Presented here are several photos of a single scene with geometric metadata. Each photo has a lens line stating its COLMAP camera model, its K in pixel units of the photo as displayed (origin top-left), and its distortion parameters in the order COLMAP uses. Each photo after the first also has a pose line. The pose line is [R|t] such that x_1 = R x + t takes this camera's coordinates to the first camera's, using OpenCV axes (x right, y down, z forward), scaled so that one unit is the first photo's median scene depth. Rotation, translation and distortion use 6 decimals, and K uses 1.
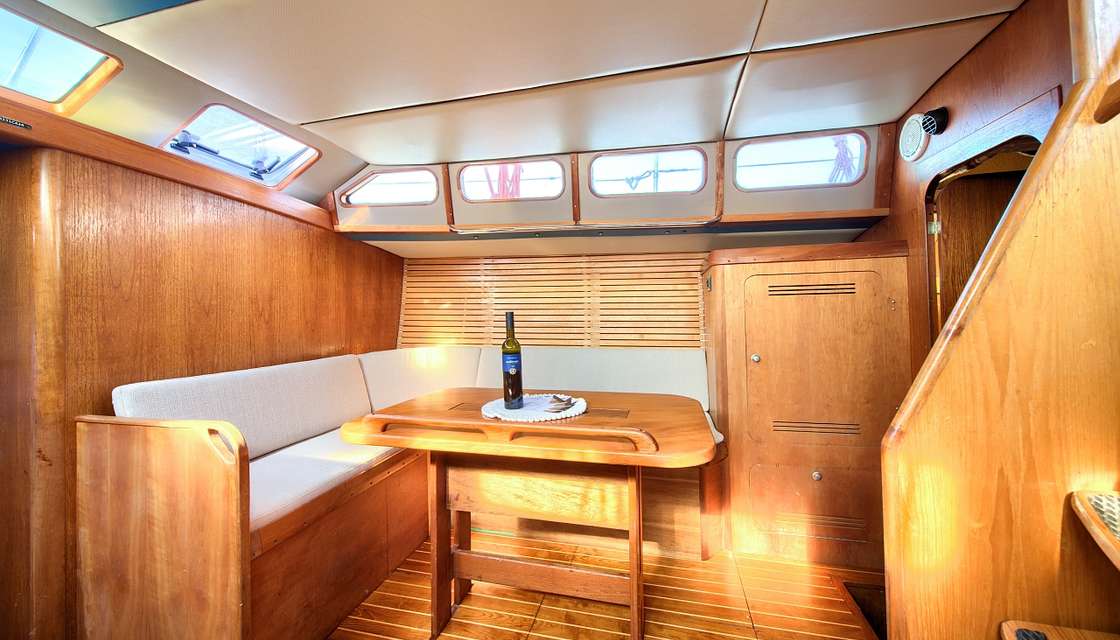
lens RADIAL K [[415.9, 0, 563.1], [0, 415.9, 287.6], [0, 0, 1]] dist [-0.008506, 0.000095]
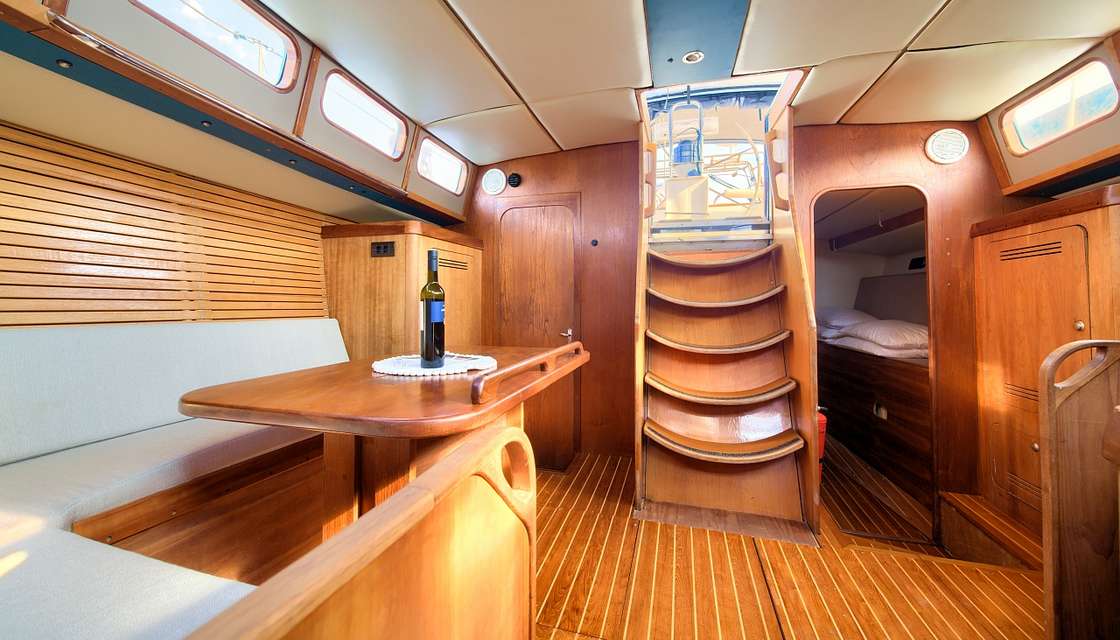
lens RADIAL K [[415.9, 0, 563.1], [0, 415.9, 287.6], [0, 0, 1]] dist [-0.008506, 0.000095]
pose [[0.045816, 0.050217, 0.997687, -0.260216], [-0.049423, 0.997627, -0.047945, 0.044786], [-0.997727, -0.047112, 0.048189, 0.194752]]
